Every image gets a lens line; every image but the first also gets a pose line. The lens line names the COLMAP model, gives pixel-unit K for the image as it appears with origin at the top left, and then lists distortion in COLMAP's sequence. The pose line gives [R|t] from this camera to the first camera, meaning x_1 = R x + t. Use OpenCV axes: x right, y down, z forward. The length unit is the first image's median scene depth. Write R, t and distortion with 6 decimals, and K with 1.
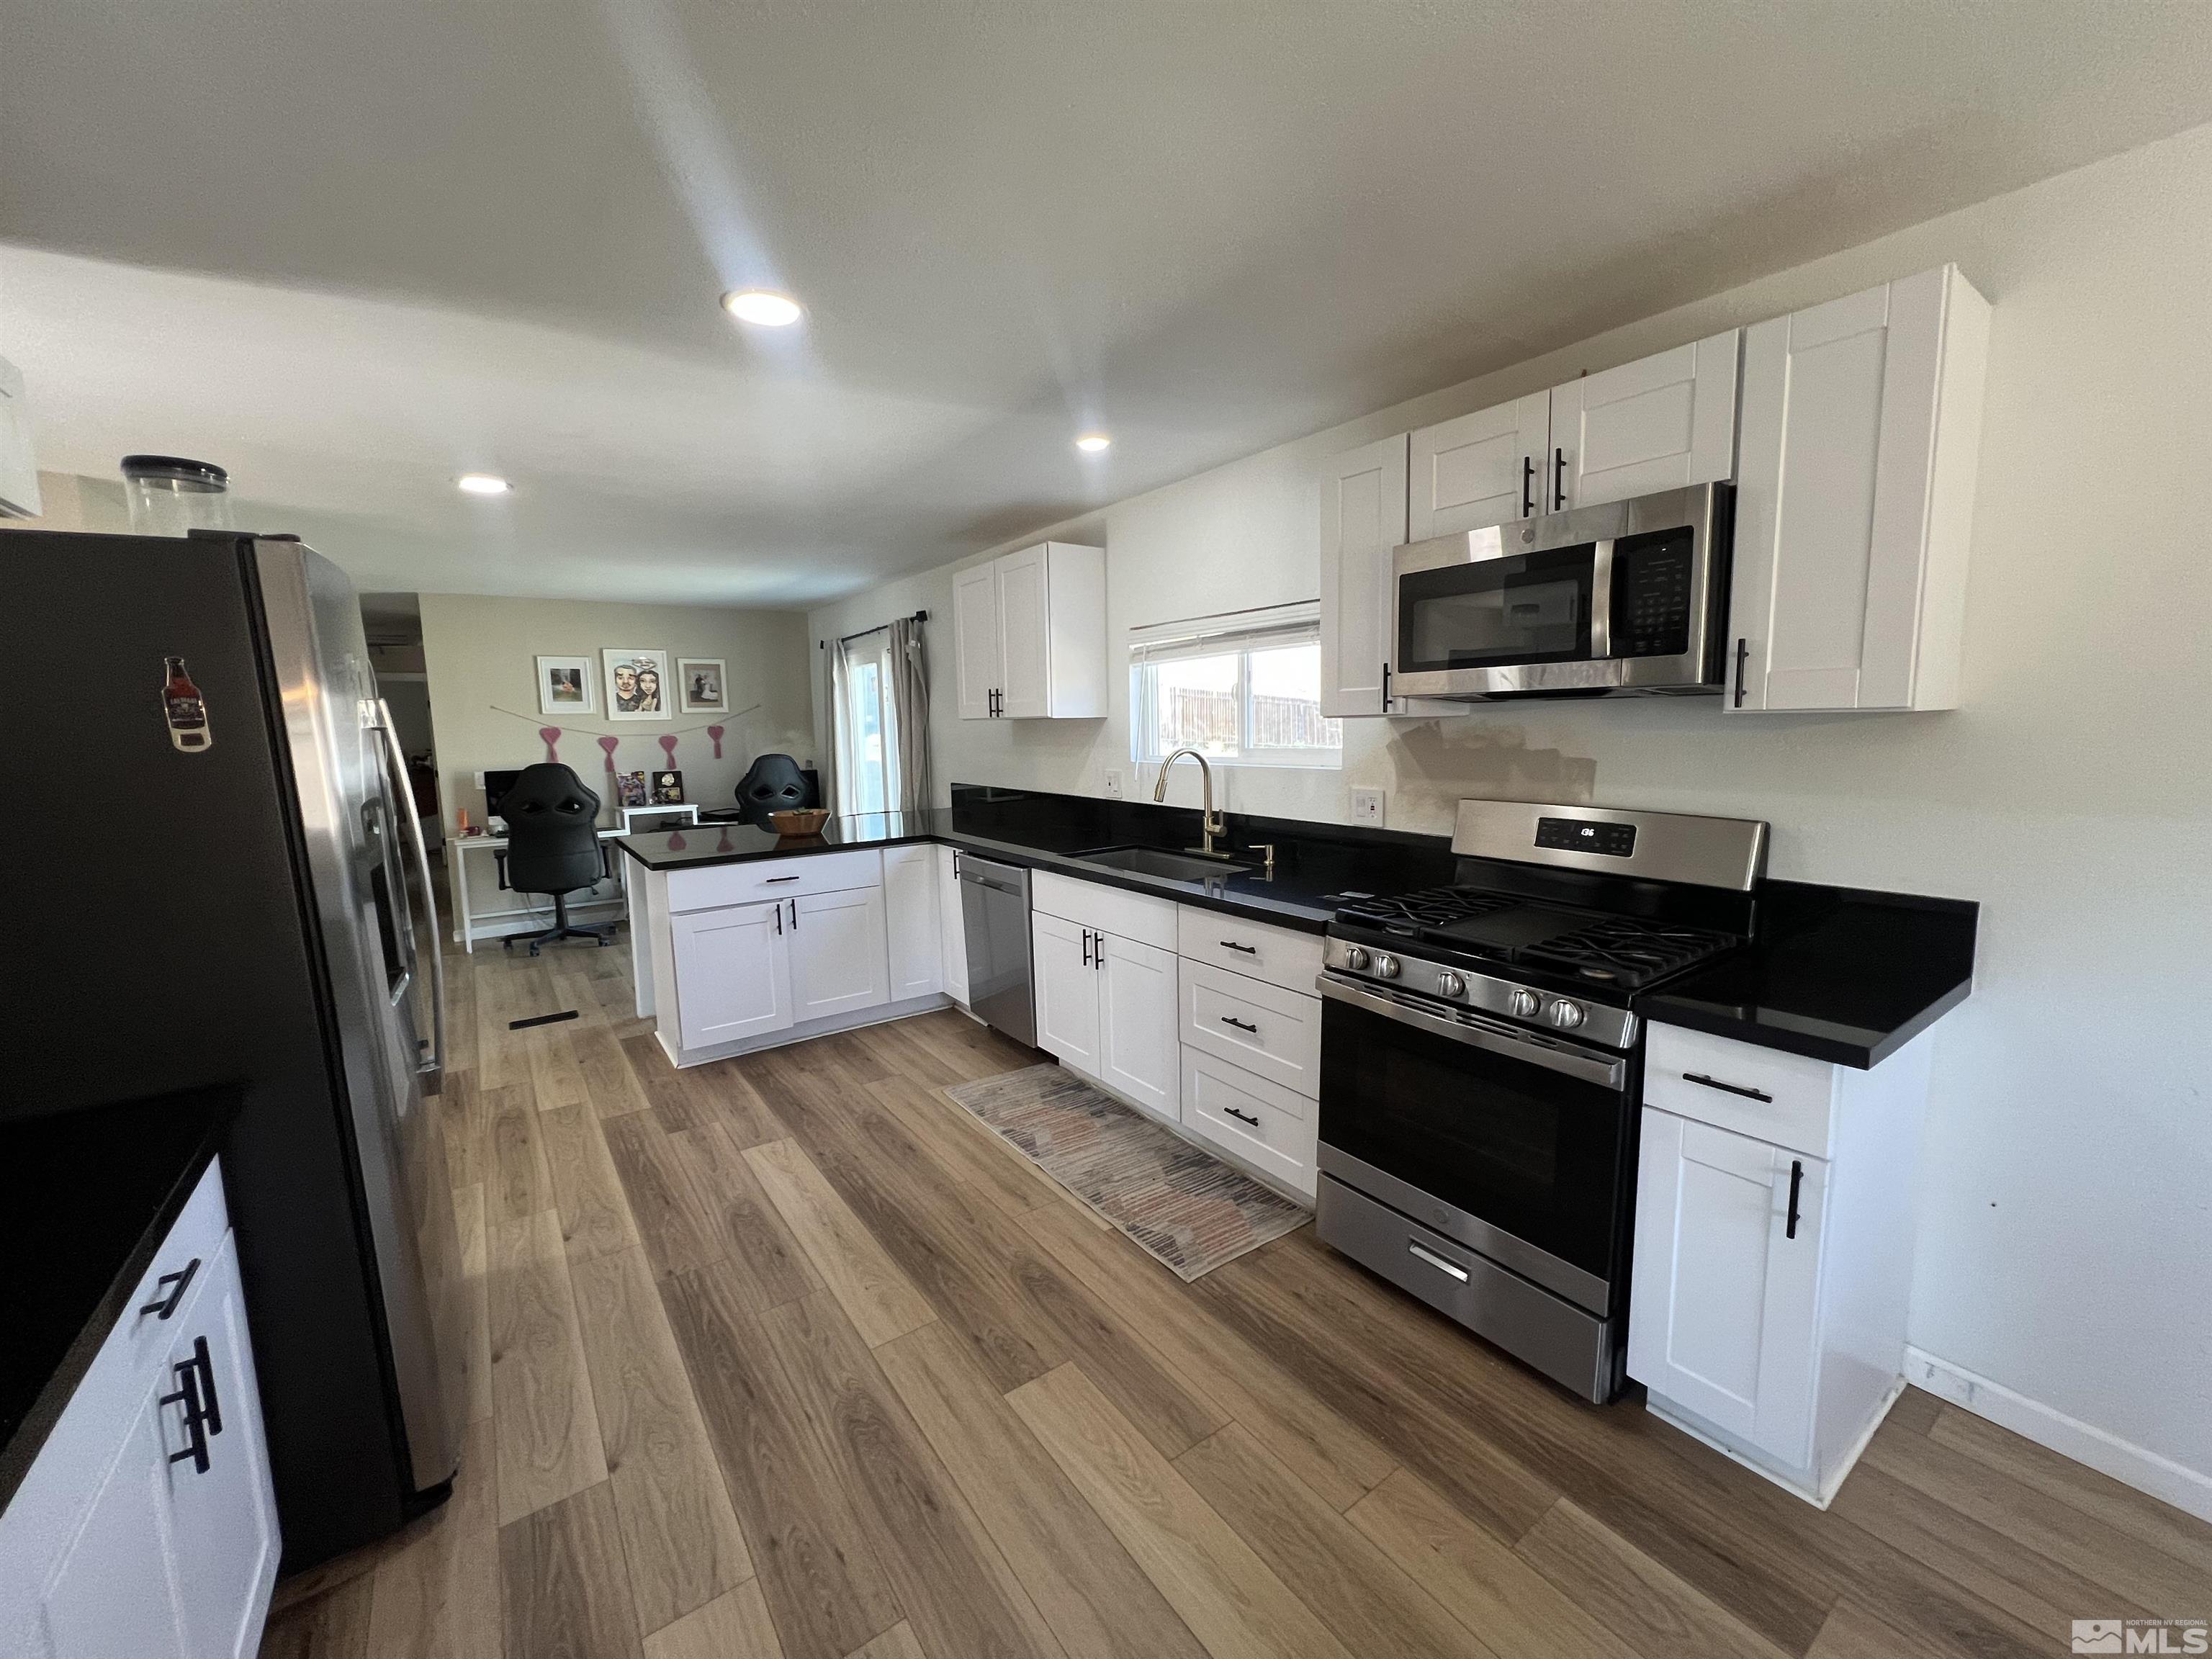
lens RADIAL K [[886.4, 0, 1105.5], [0, 886.4, 829.0], [0, 0, 1]] dist [-0.002862, 0.000168]
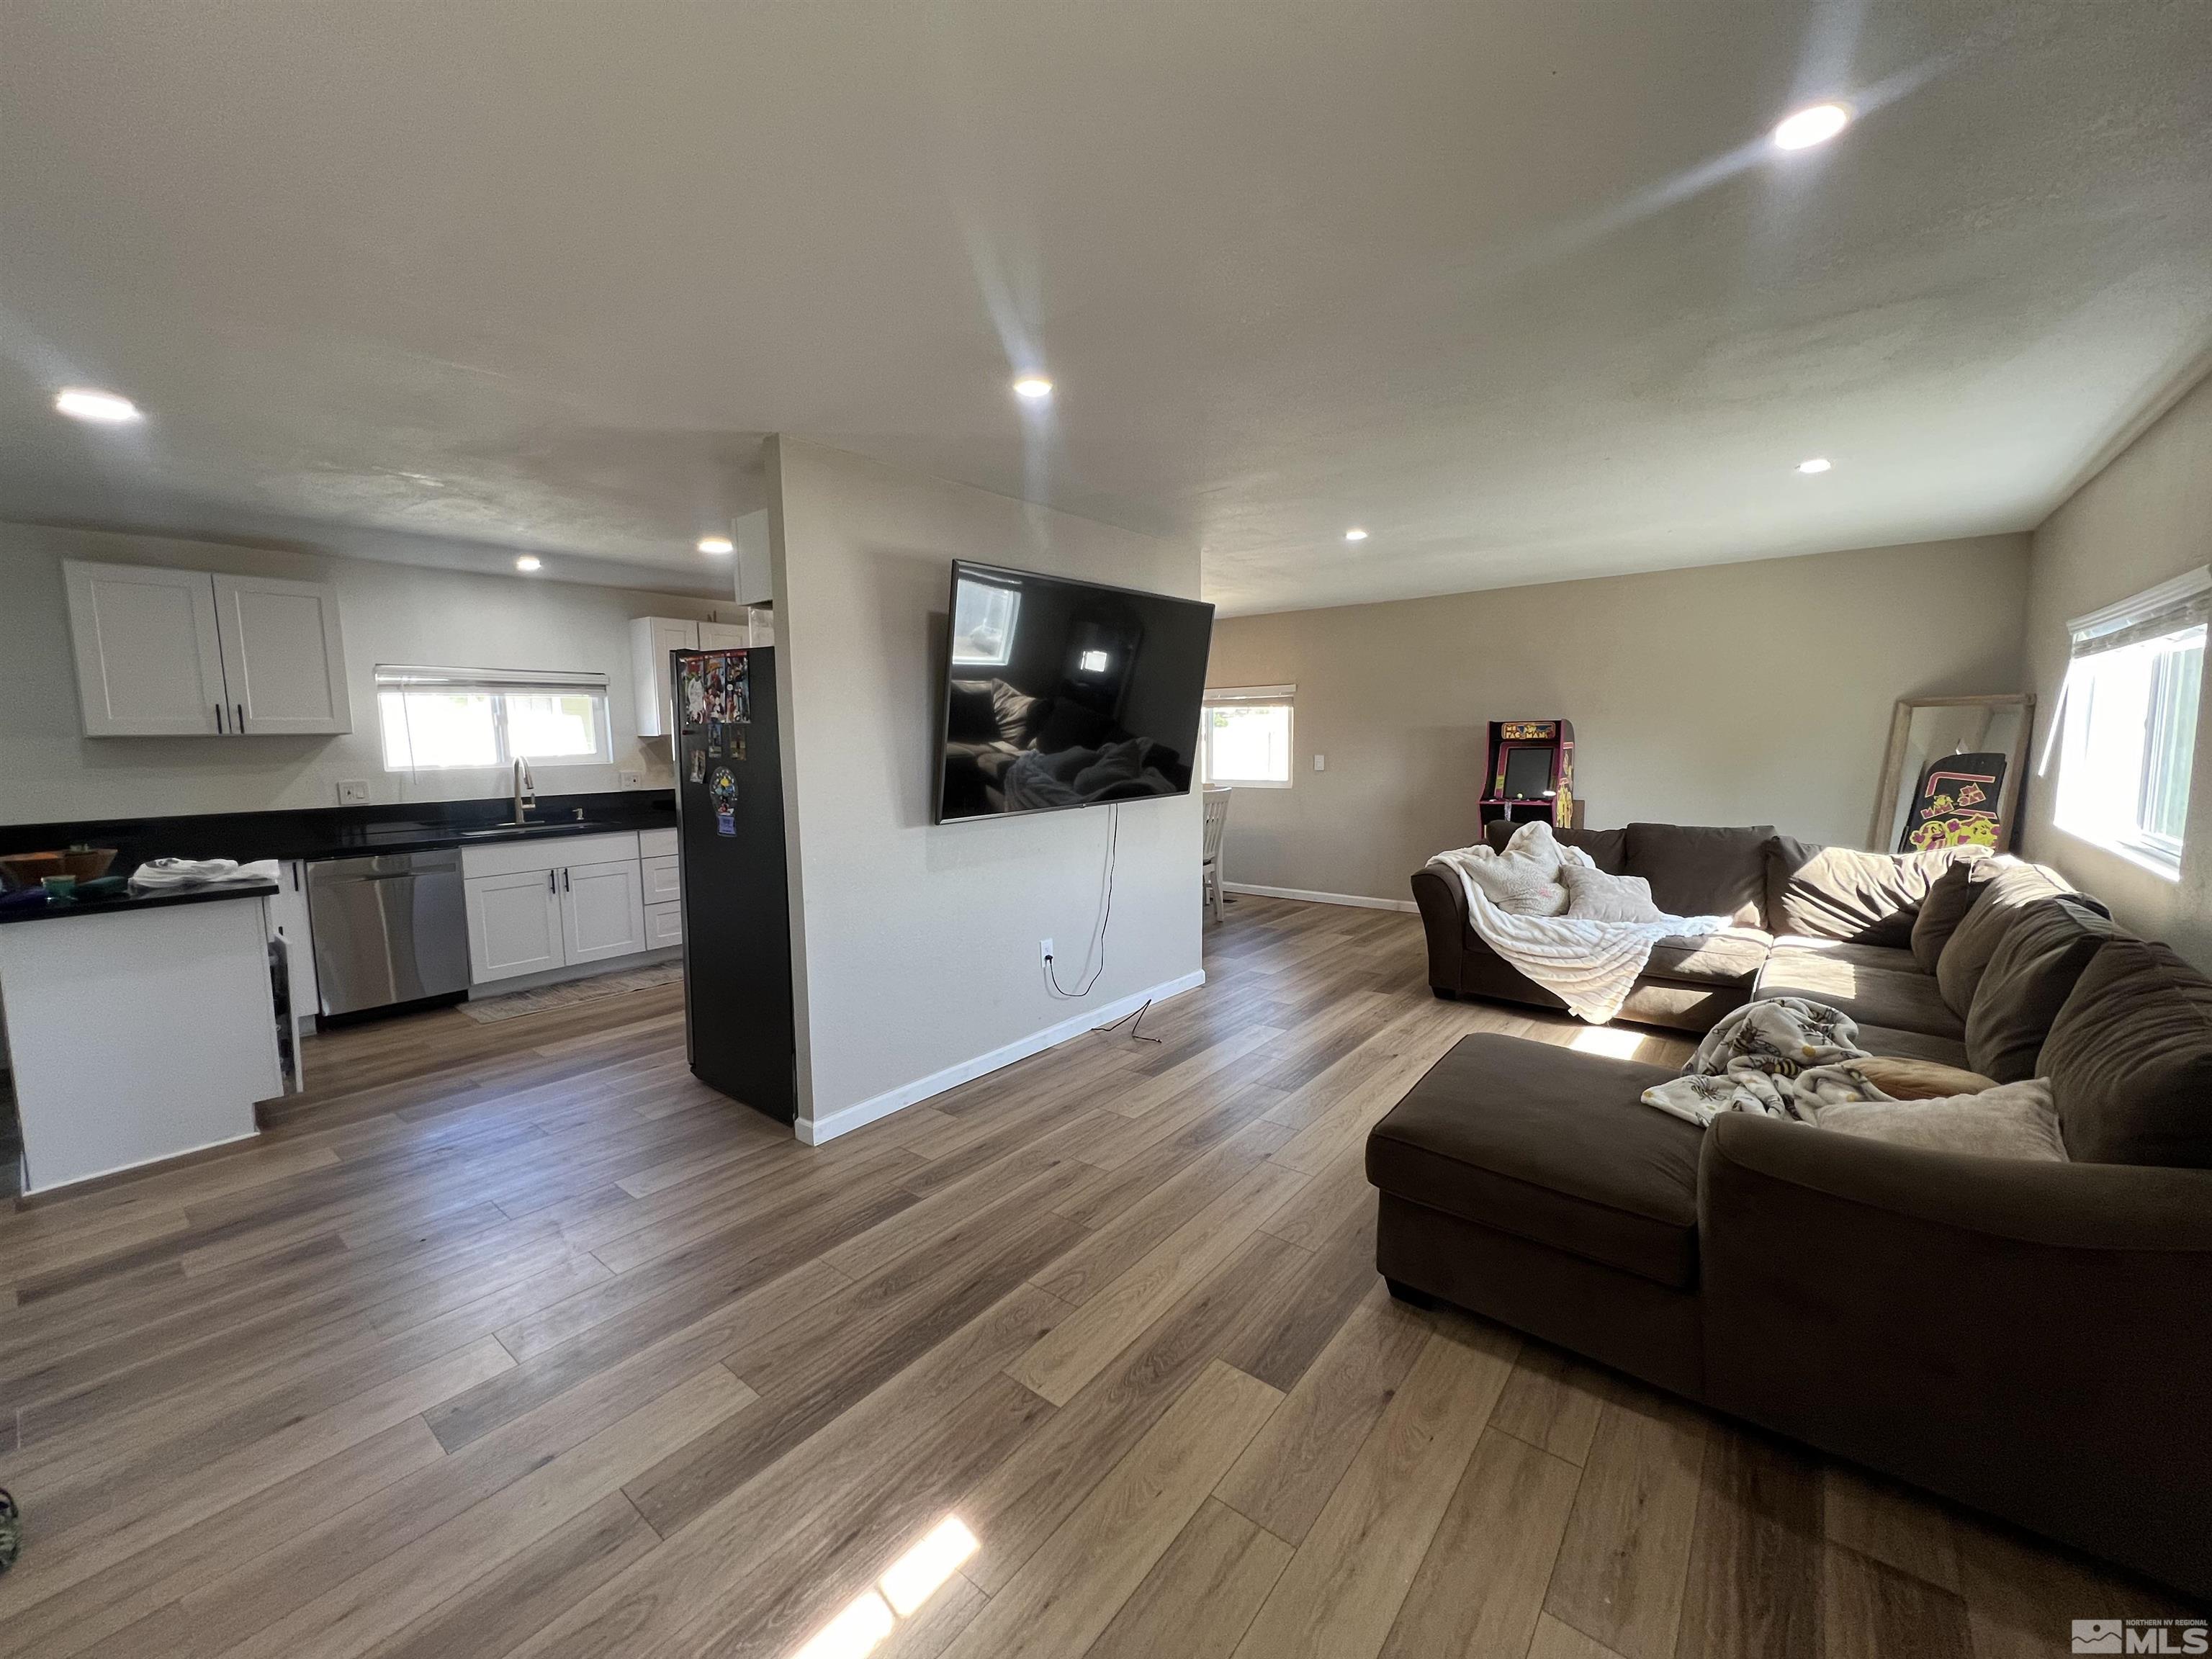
lens RADIAL K [[886.4, 0, 1106.0], [0, 886.4, 830.2], [0, 0, 1]] dist [-0.002862, 0.000168]
pose [[-0.266940, -0.082274, 0.960195, -1.636126], [0.135369, 0.983270, 0.121884, -0.011913], [-0.954158, 0.162516, -0.251337, 0.424491]]
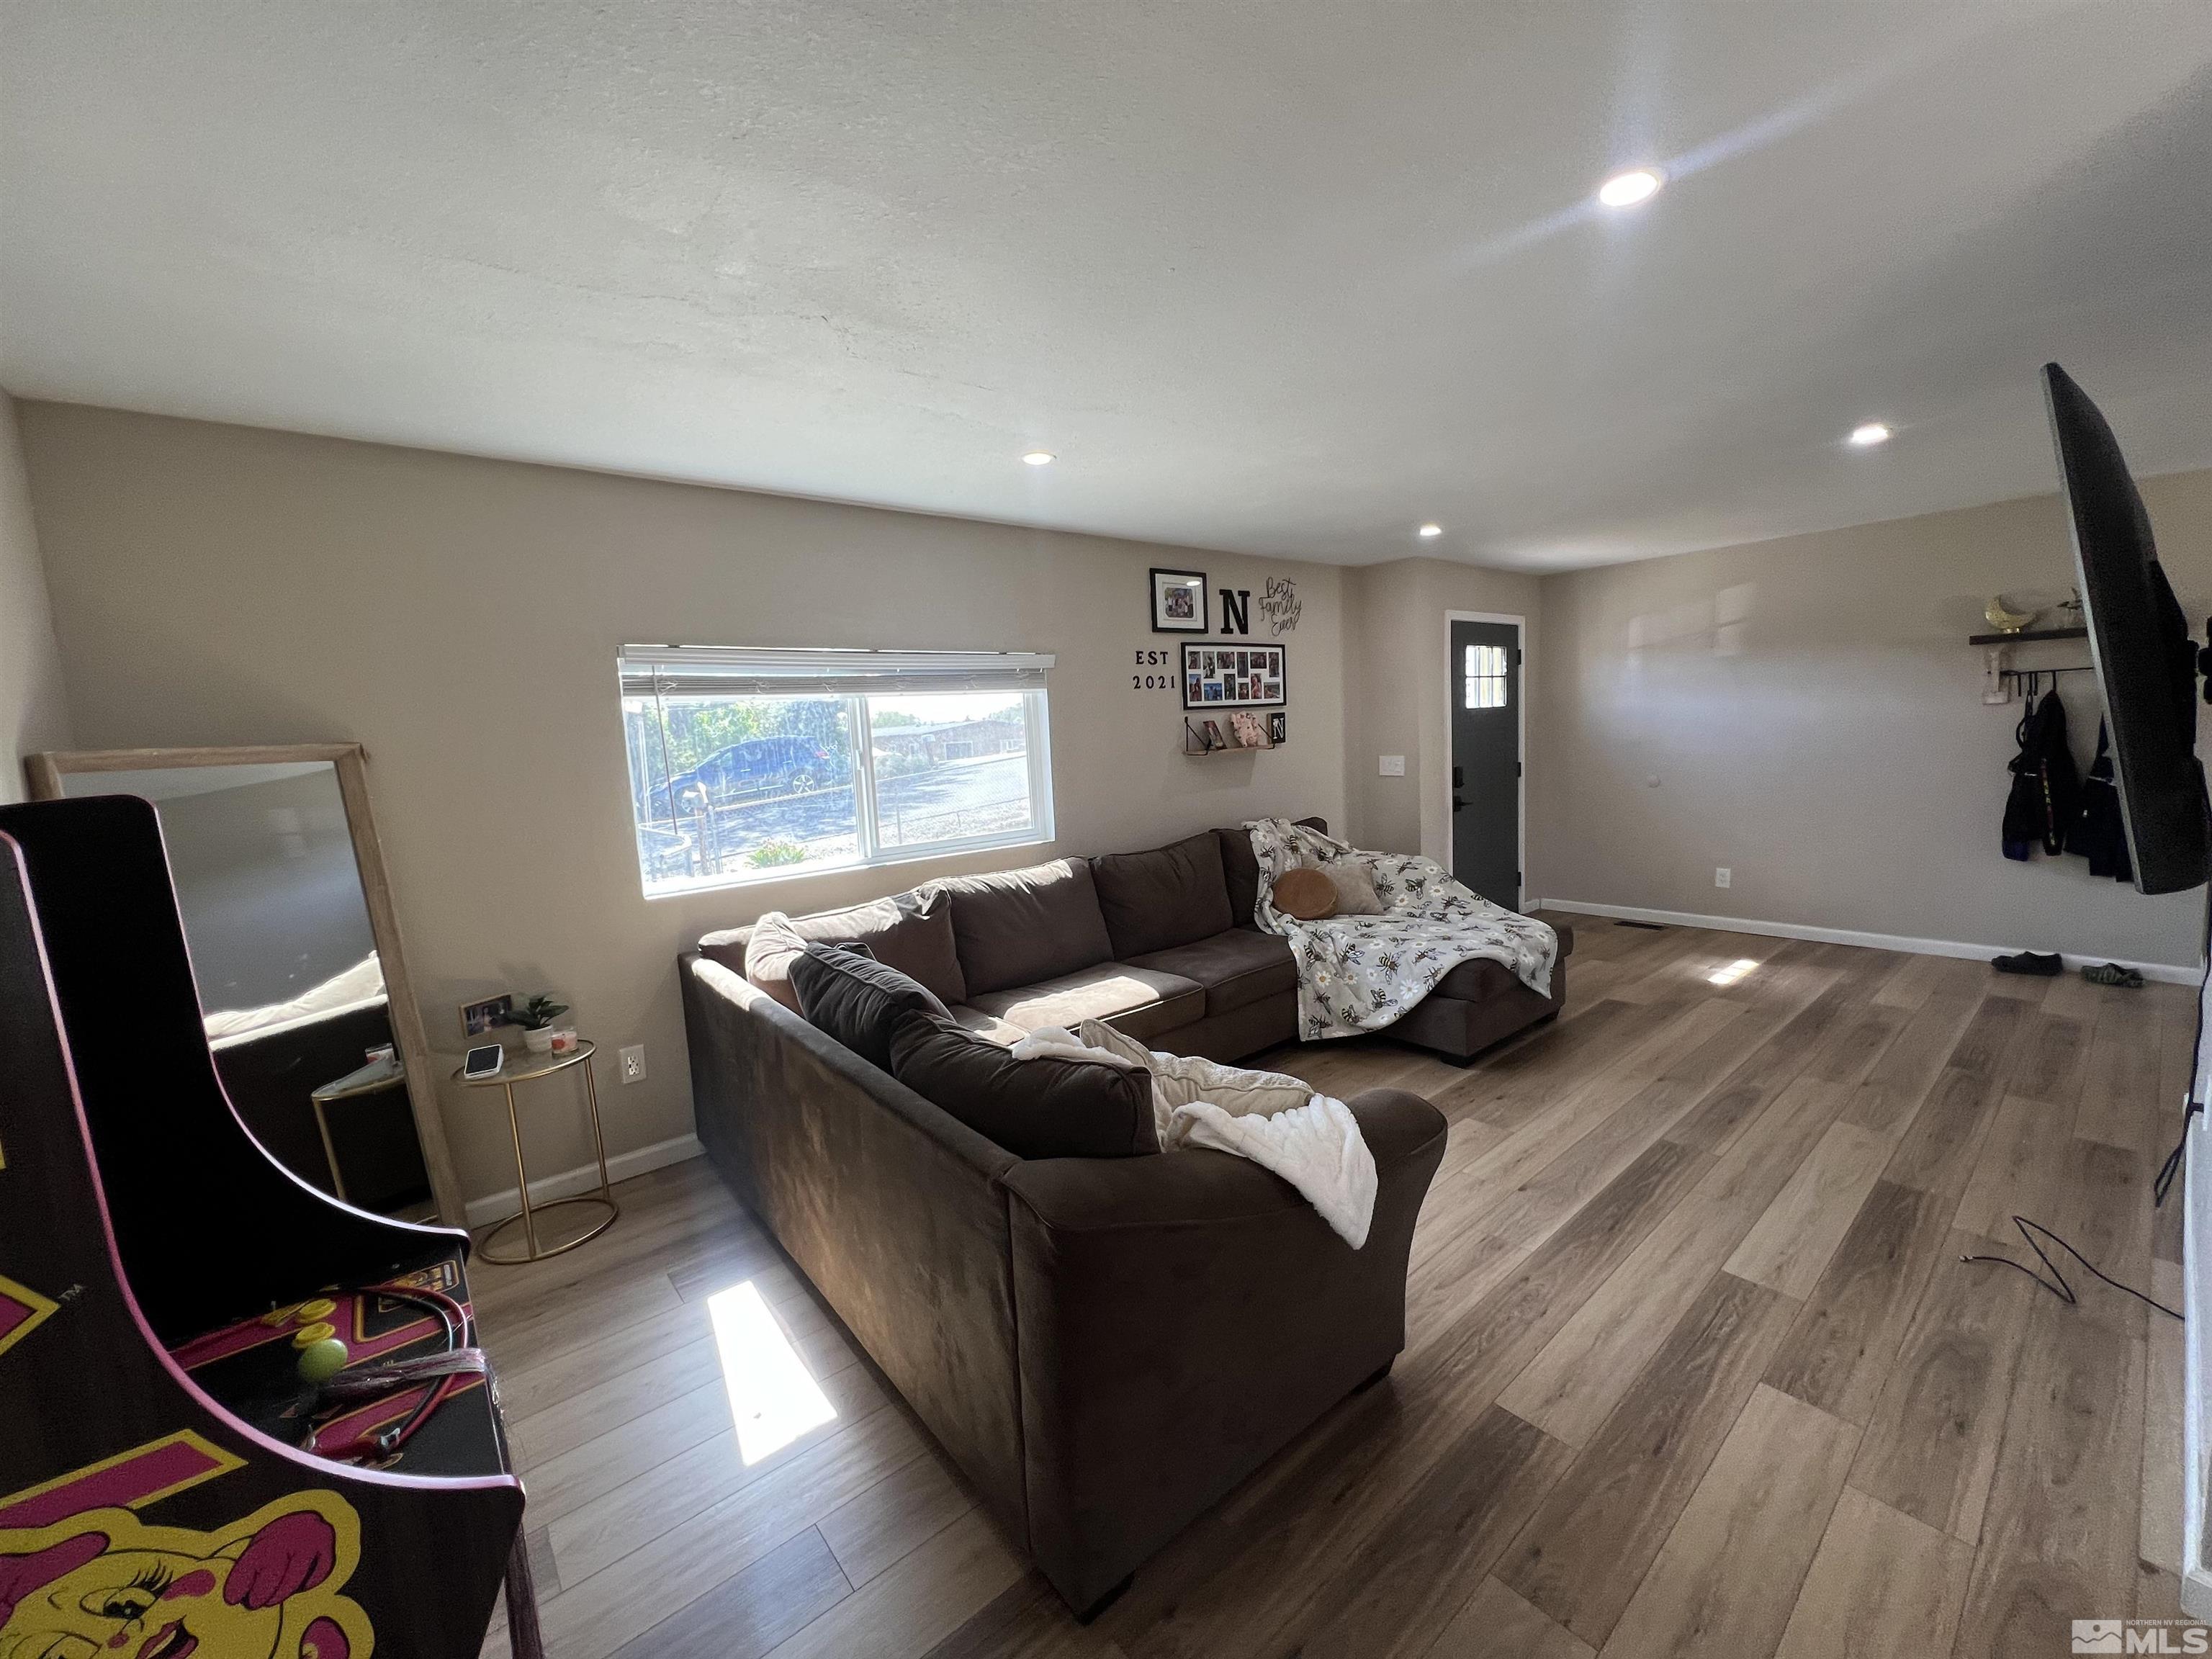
lens RADIAL K [[883.6, 0, 1105.8], [0, 883.6, 825.8], [0, 0, 1]] dist [-0.003687, 0.000629]
pose [[0.069649, 0.123009, -0.989958, 0.012604], [-0.071738, 0.990417, 0.118019, 0.065397], [0.994989, 0.062798, 0.077806, -0.599259]]
